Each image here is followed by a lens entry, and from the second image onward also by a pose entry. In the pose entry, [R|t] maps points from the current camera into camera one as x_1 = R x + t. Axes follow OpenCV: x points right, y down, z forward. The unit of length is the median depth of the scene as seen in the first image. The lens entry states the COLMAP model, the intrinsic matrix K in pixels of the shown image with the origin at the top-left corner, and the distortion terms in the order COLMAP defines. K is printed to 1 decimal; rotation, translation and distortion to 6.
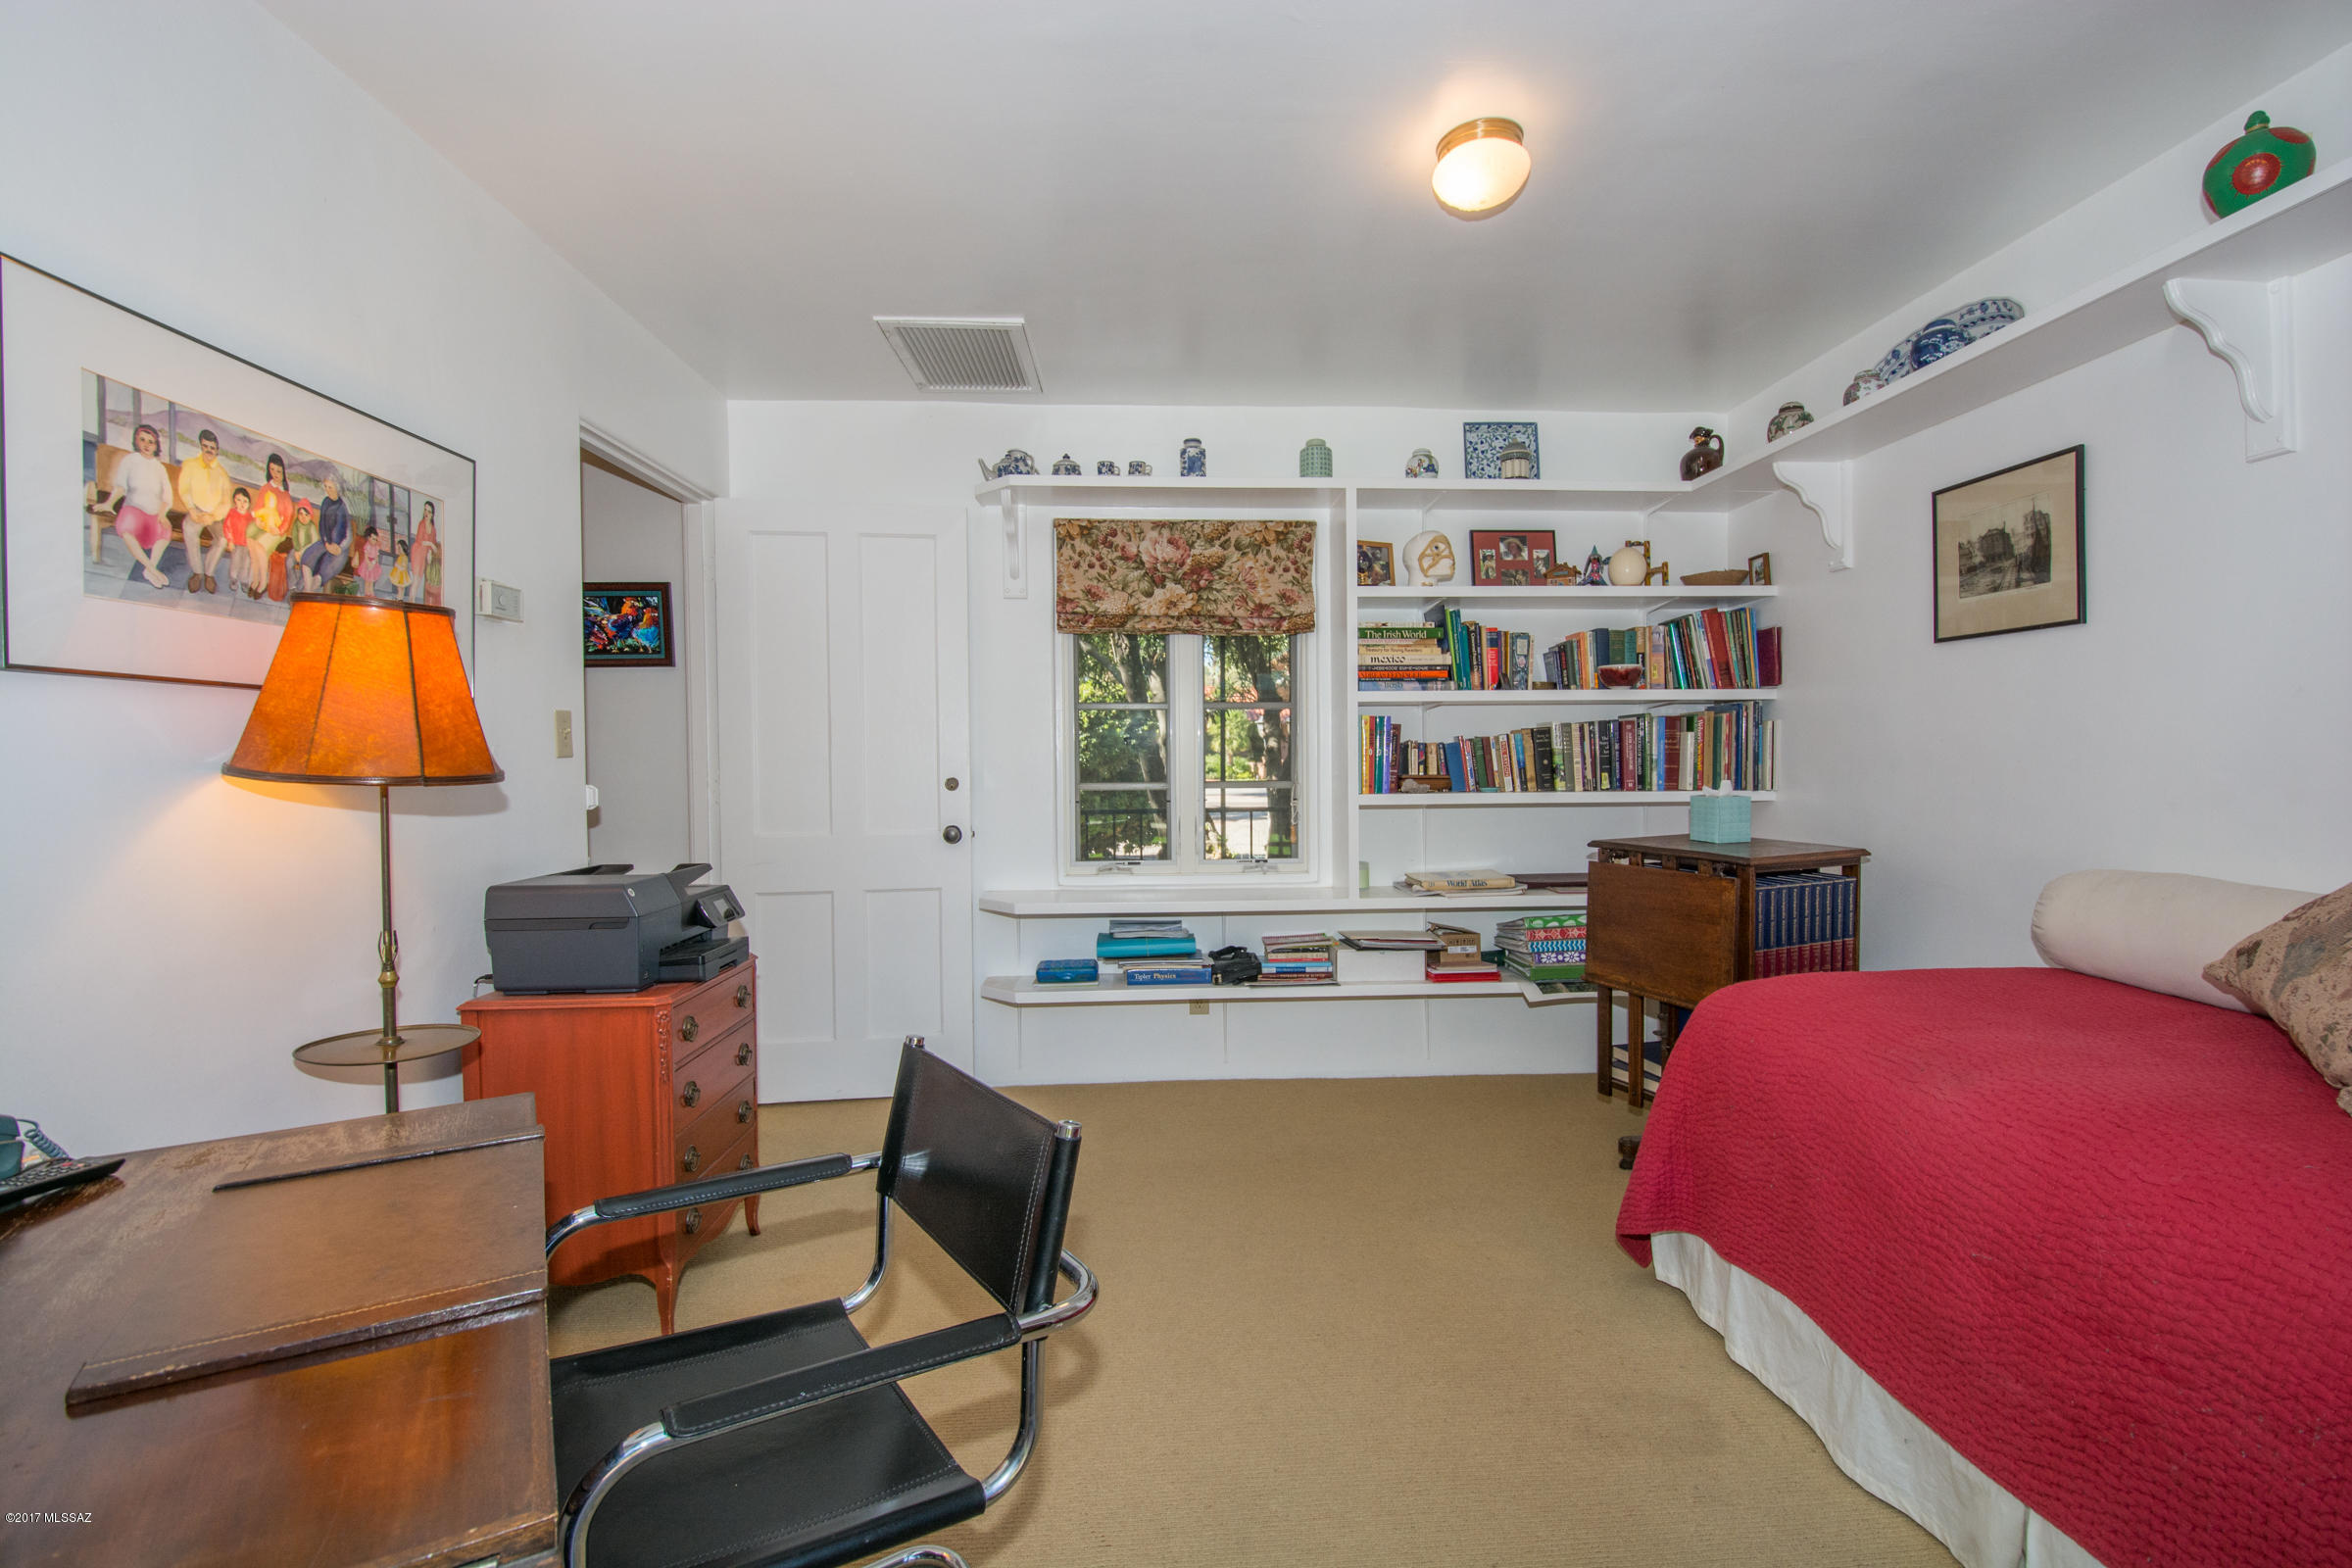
lens RADIAL K [[1001.8, 0, 1187.3], [0, 1001.8, 783.2], [0, 0, 1]] dist [0.015042, -0.005899]
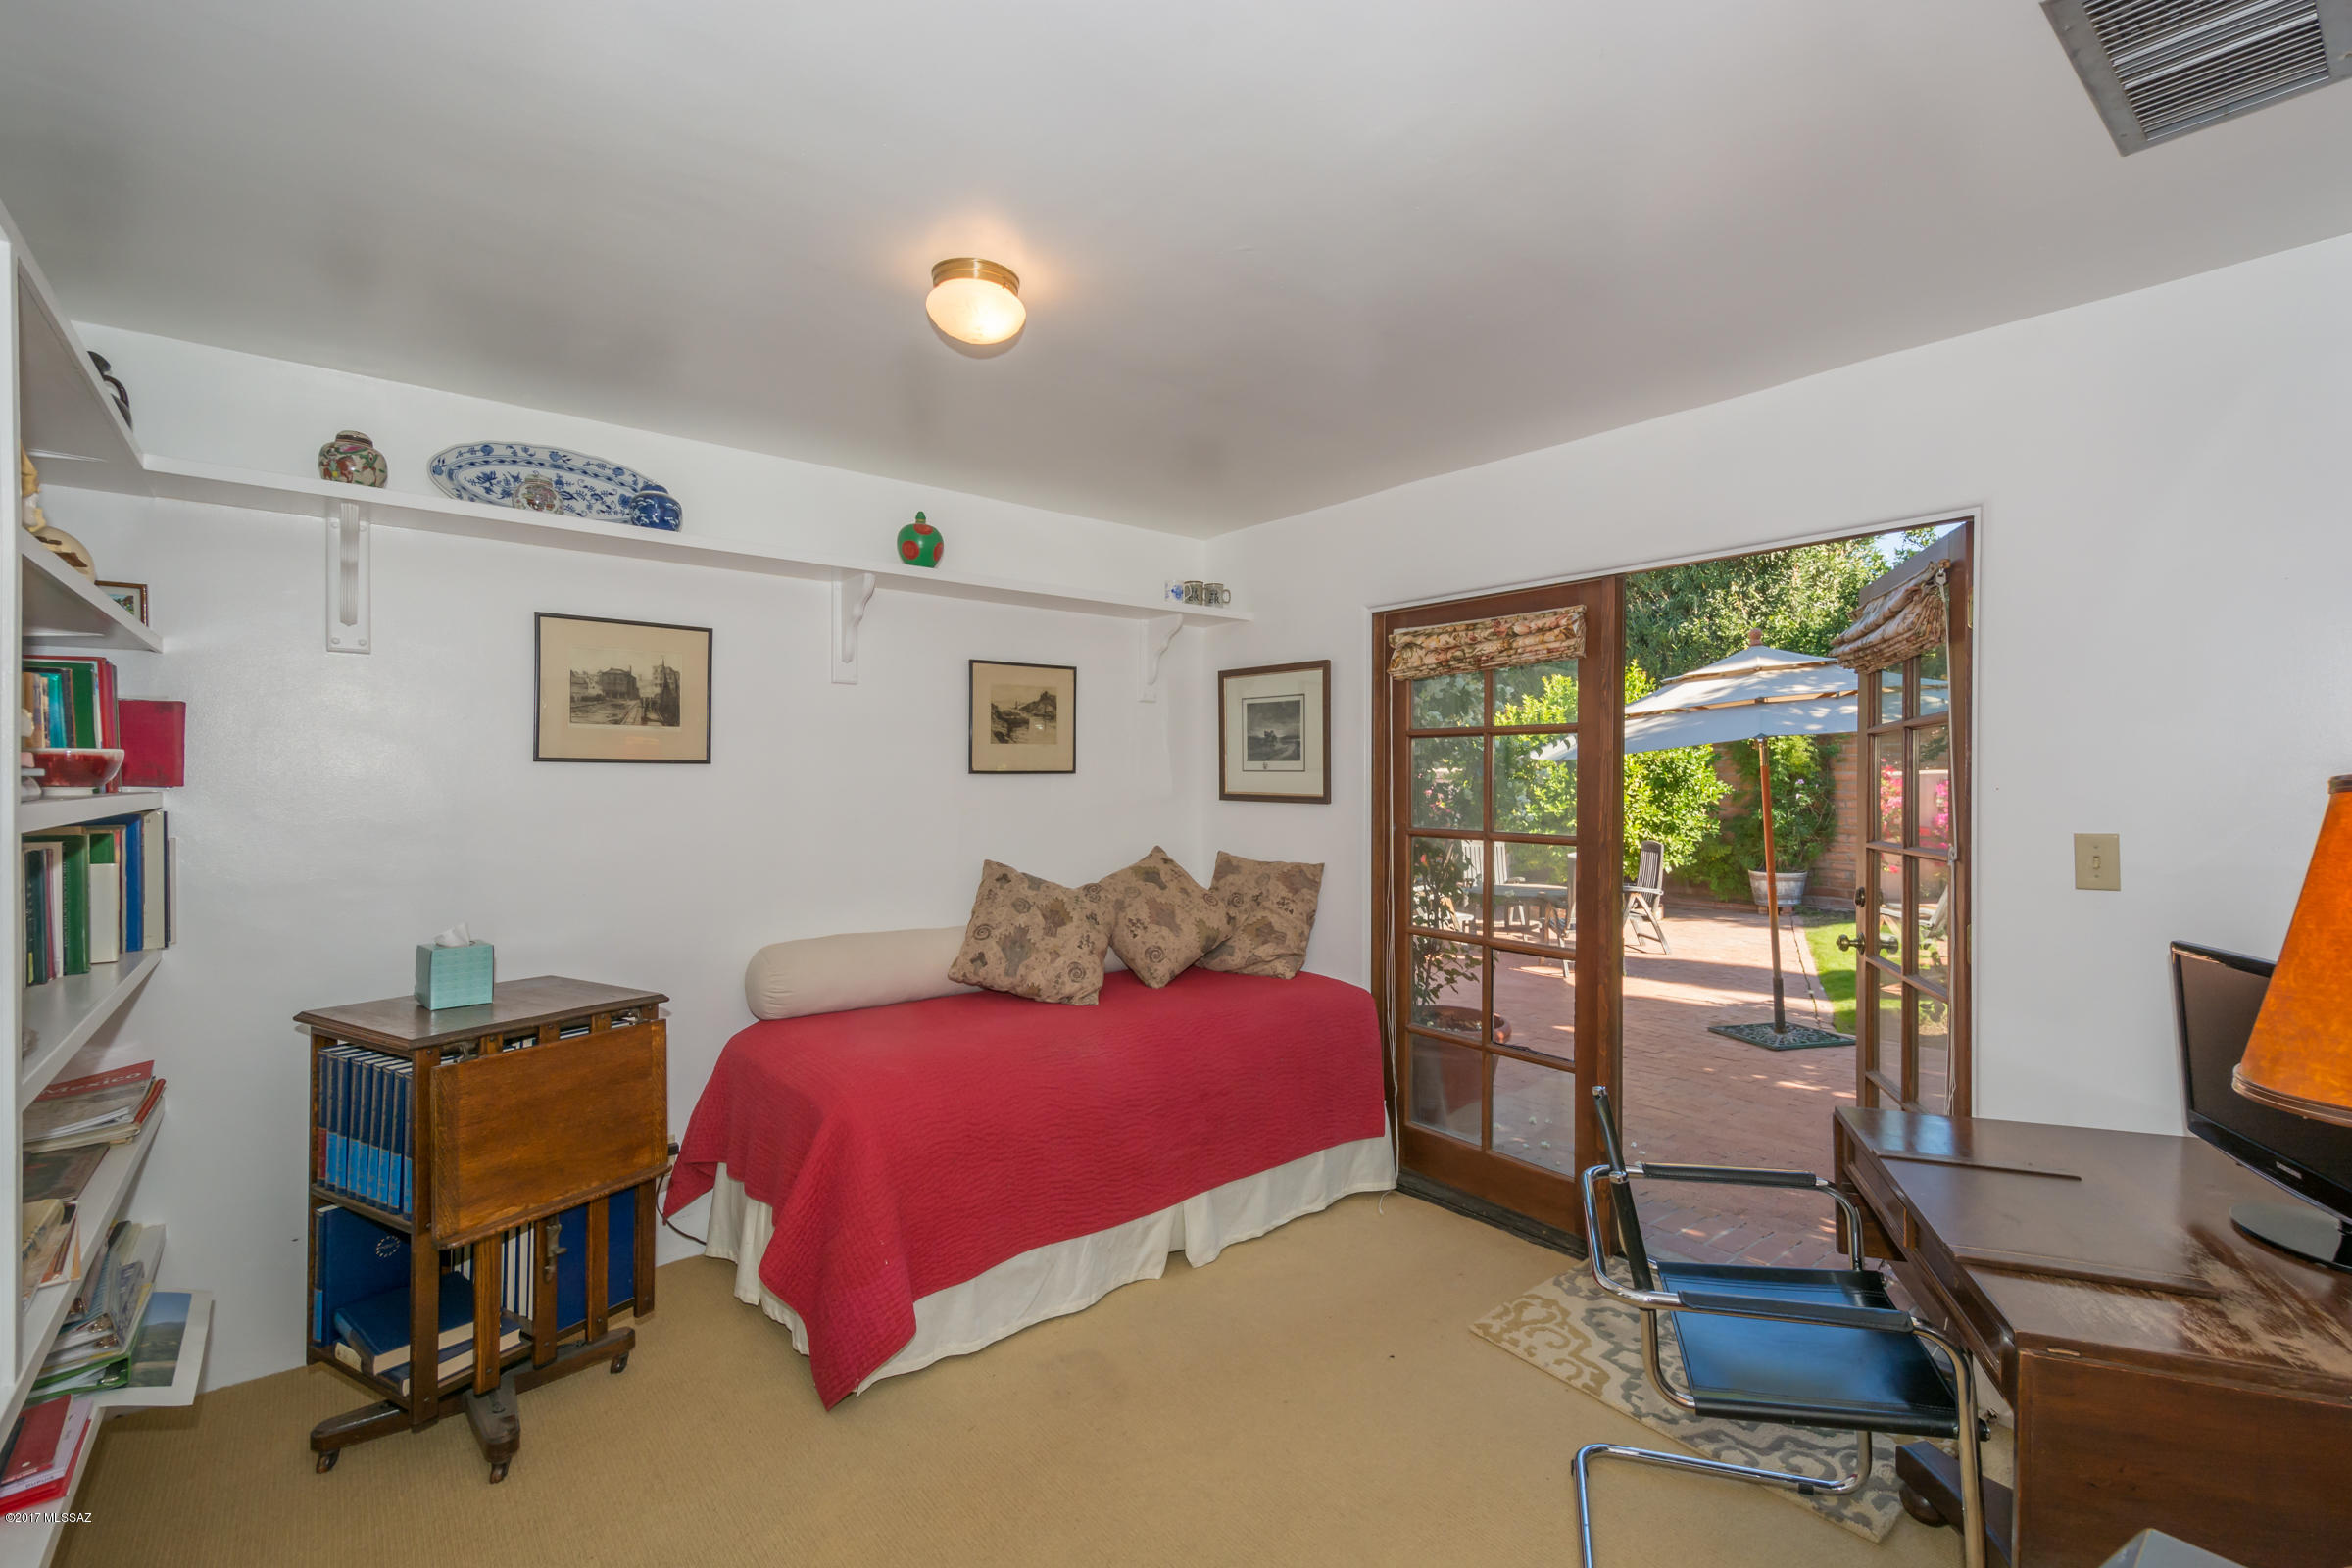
lens RADIAL K [[1001.8, 0, 1187.3], [0, 1001.8, 783.2], [0, 0, 1]] dist [0.015042, -0.005899]
pose [[-0.573029, -0.007299, 0.819503, -0.490072], [0.020599, 0.999516, 0.023306, -0.137040], [-0.819276, 0.030237, -0.572601, 1.123266]]
